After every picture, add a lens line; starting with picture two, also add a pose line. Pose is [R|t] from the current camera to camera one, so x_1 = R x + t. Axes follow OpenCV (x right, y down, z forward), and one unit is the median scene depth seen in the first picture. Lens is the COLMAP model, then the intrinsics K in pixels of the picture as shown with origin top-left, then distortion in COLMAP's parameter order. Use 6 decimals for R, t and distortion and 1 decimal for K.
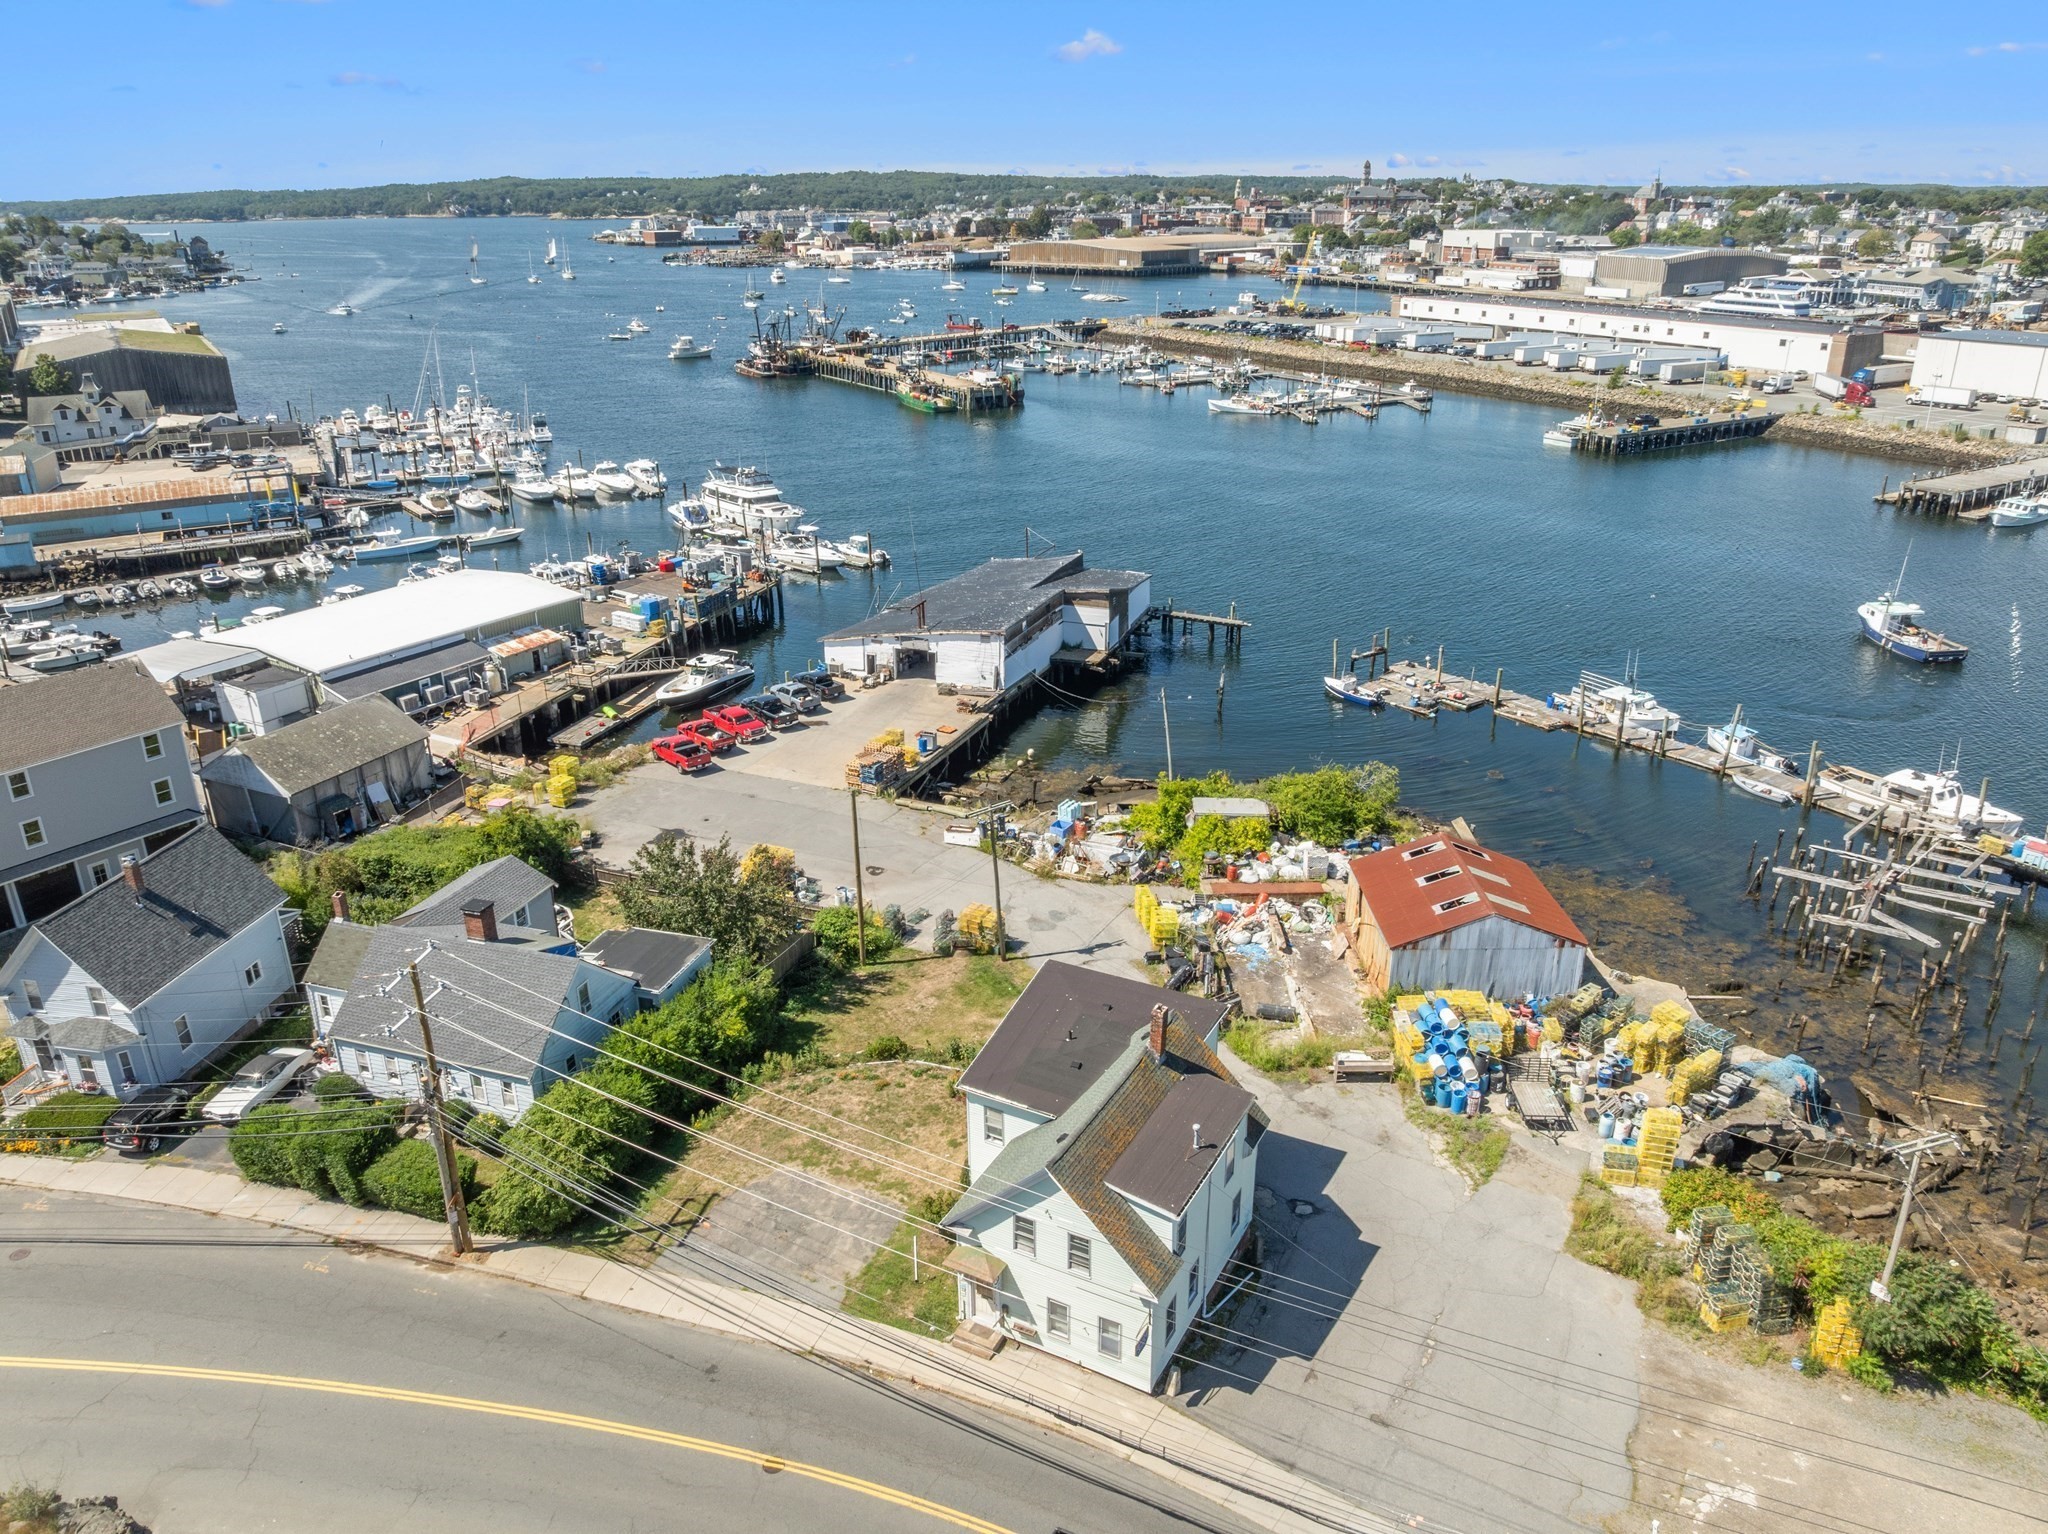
lens RADIAL K [[1429.3, 0, 1024.0], [0, 1429.3, 767.0], [0, 0, 1]] dist [-0.032653, 0.000411]
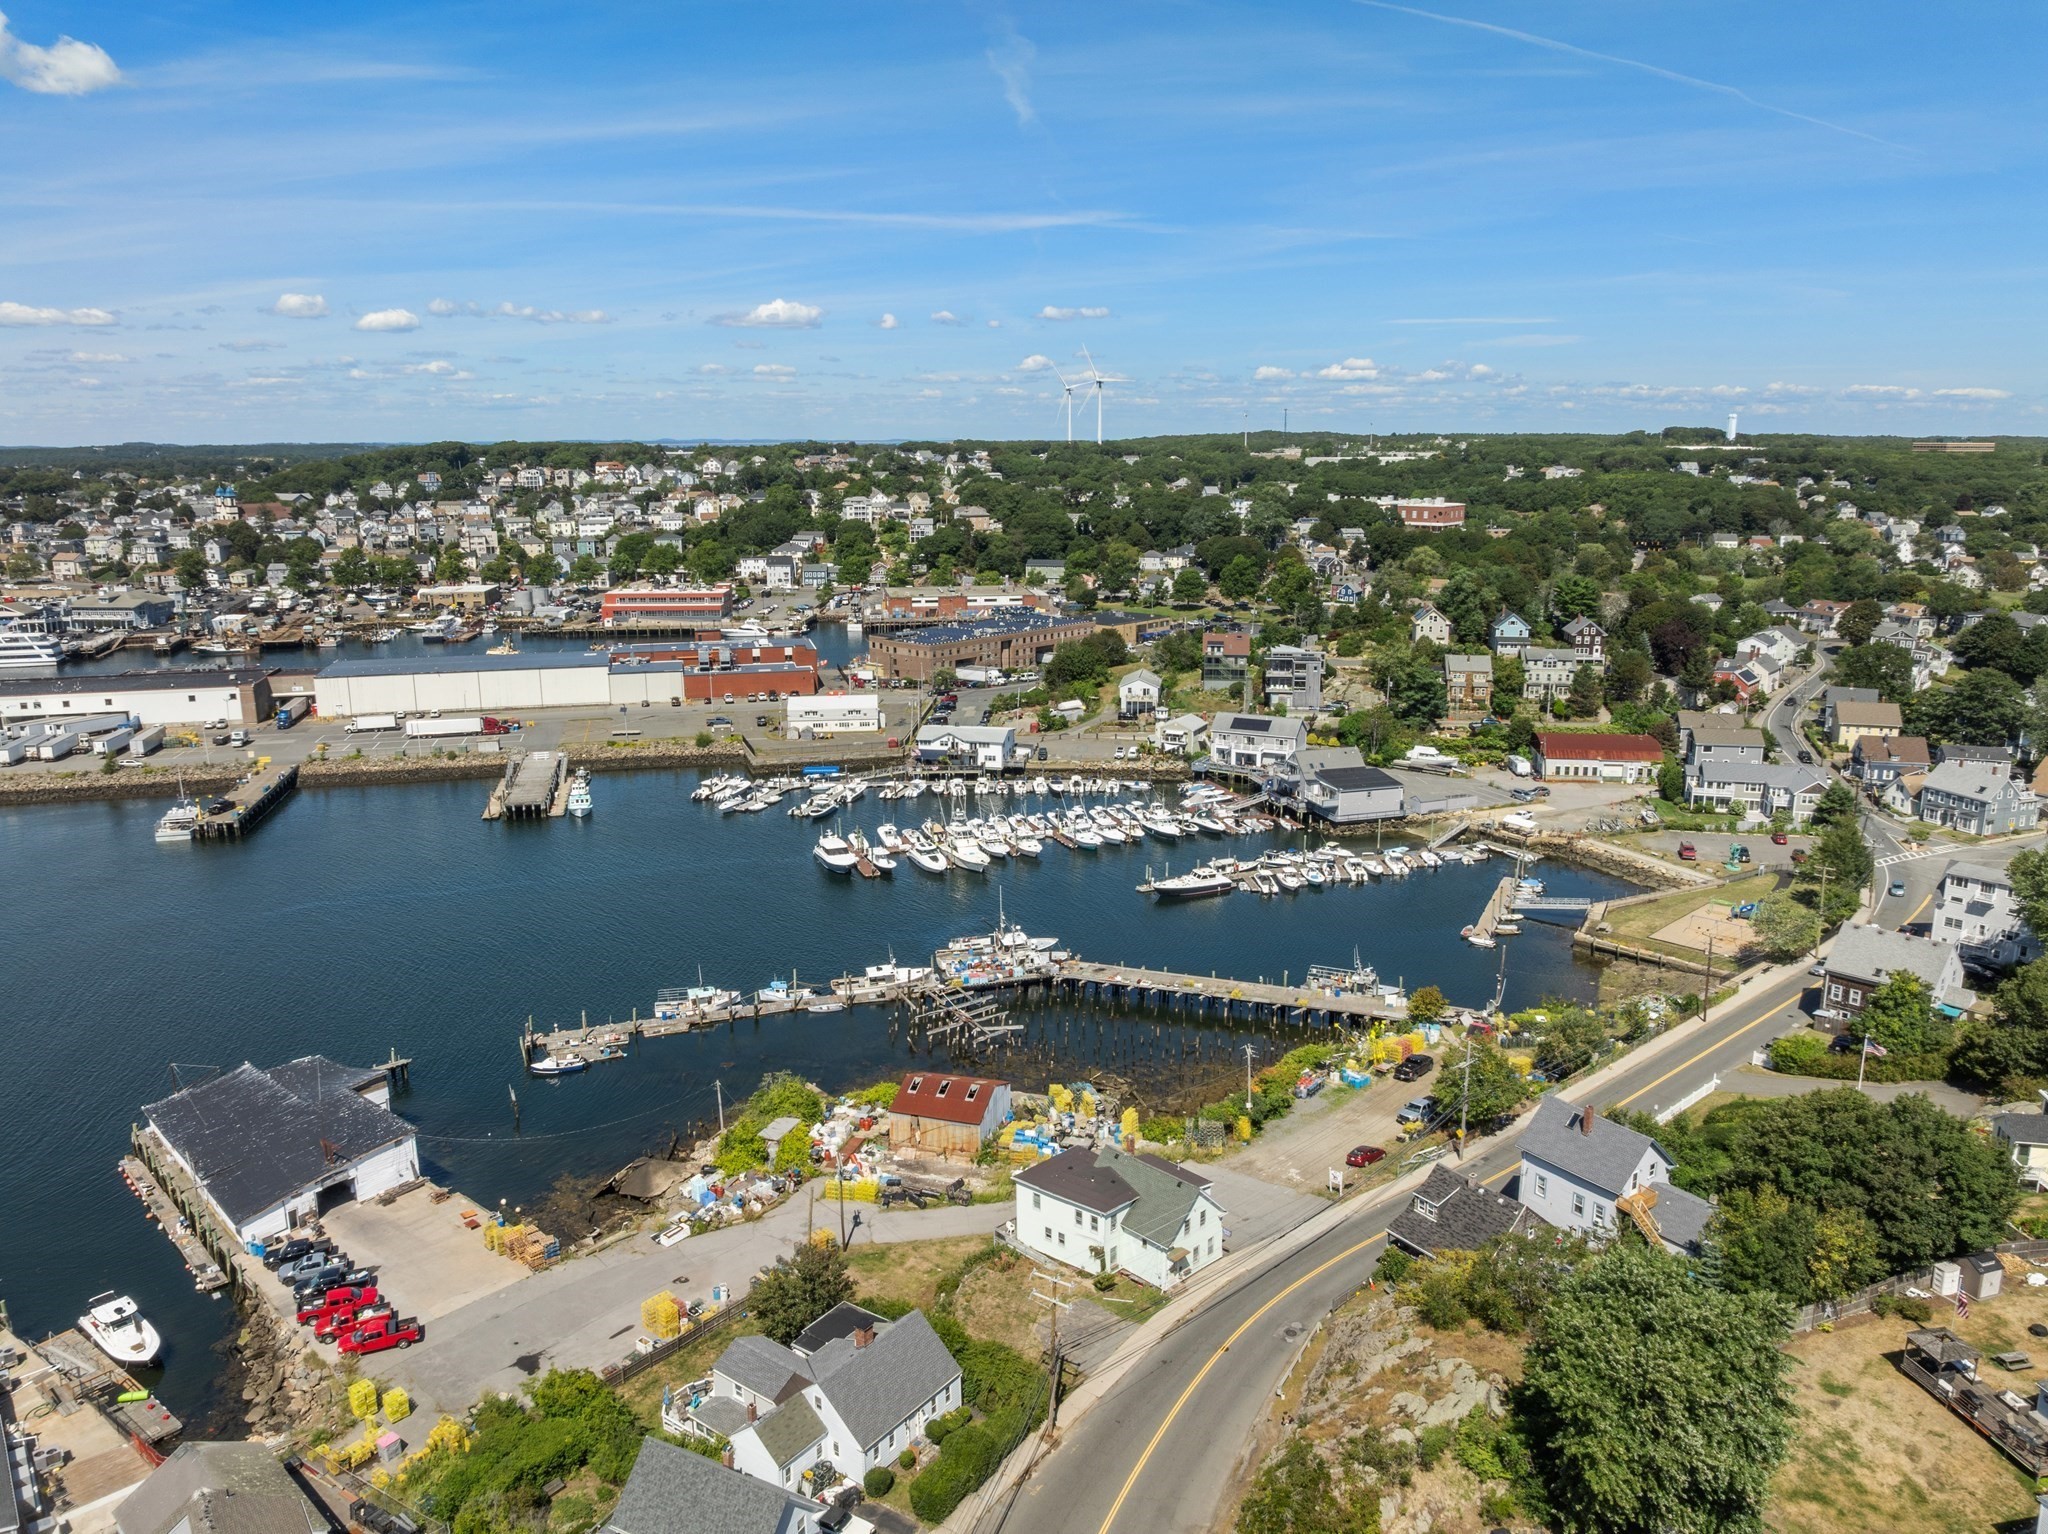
lens RADIAL K [[1456.8, 0, 1024.0], [0, 1456.8, 767.0], [0, 0, 1]] dist [-0.040987, -0.005124]
pose [[0.311907, -0.209755, 0.926670, -1.040526], [0.363119, 0.927602, 0.087744, -0.340958], [-0.877986, 0.309124, 0.365491, 0.036454]]
